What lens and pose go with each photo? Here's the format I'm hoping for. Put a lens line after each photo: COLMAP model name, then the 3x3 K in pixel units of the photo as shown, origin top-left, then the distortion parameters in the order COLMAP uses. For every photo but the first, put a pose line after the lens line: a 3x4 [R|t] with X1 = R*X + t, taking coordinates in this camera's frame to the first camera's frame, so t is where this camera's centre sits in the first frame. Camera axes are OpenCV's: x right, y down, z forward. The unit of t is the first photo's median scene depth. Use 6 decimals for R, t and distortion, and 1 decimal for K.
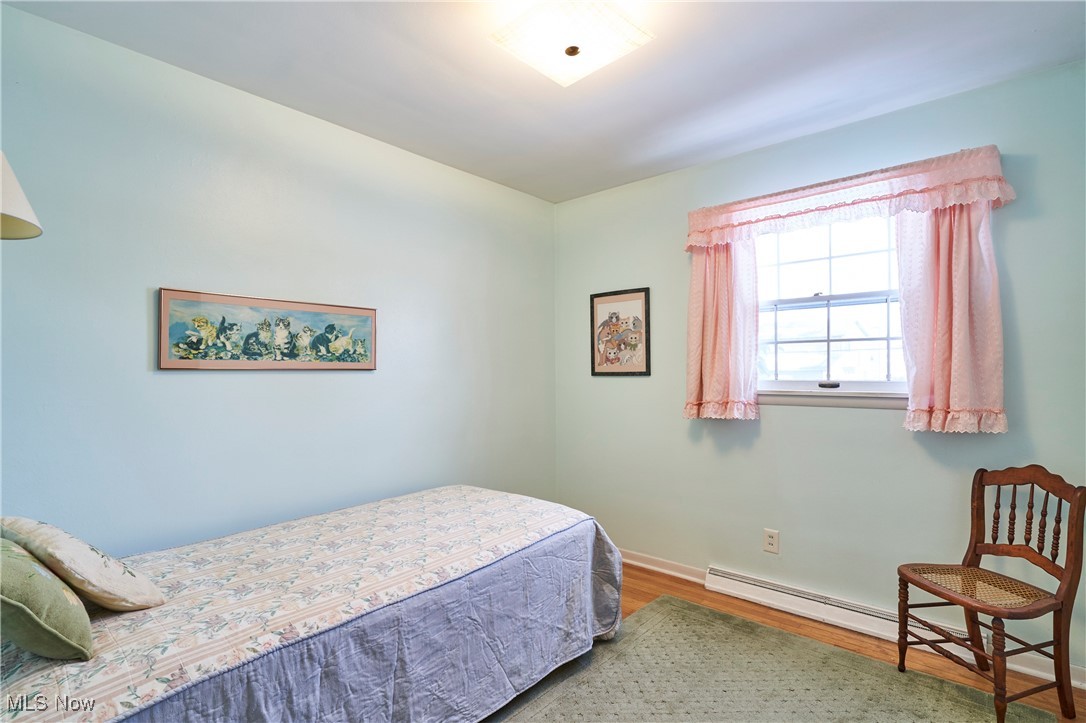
lens RADIAL K [[525.0, 0, 537.4], [0, 525.0, 367.2], [0, 0, 1]] dist [0.006792, 0.001084]
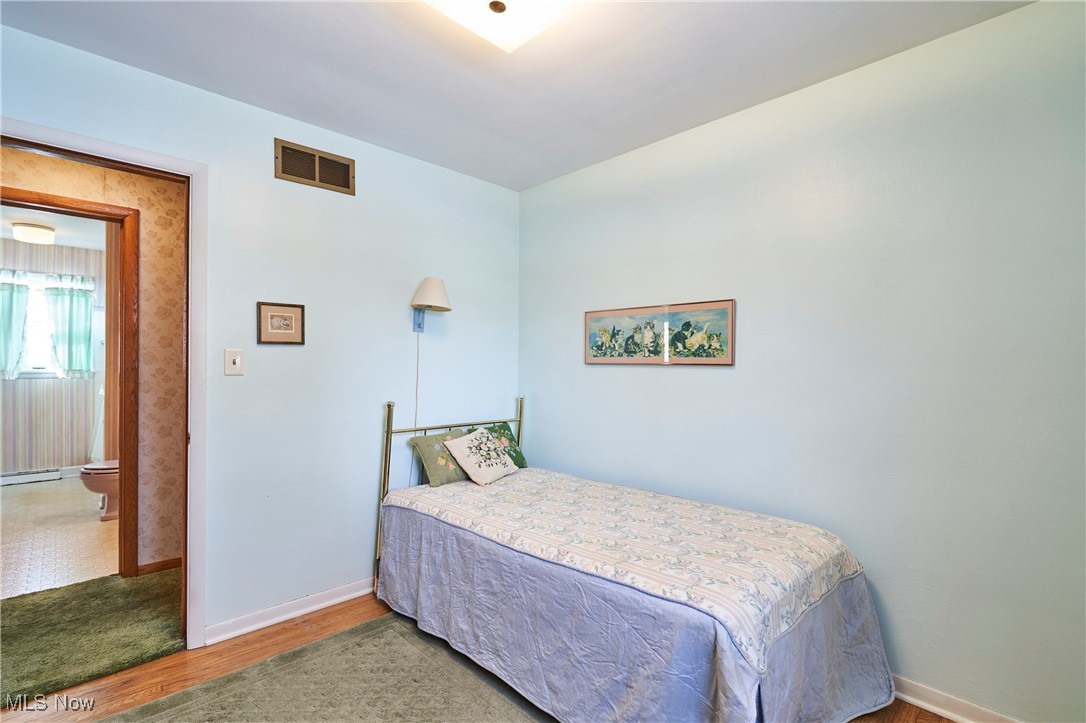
lens RADIAL K [[498.9, 0, 539.4], [0, 498.9, 359.3], [0, 0, 1]] dist [0.002150, -0.000709]
pose [[-0.069419, -0.003339, -0.997582, 0.701630], [0.001591, 0.999993, -0.003458, -0.003513], [0.997586, -0.001827, -0.069413, 0.862298]]
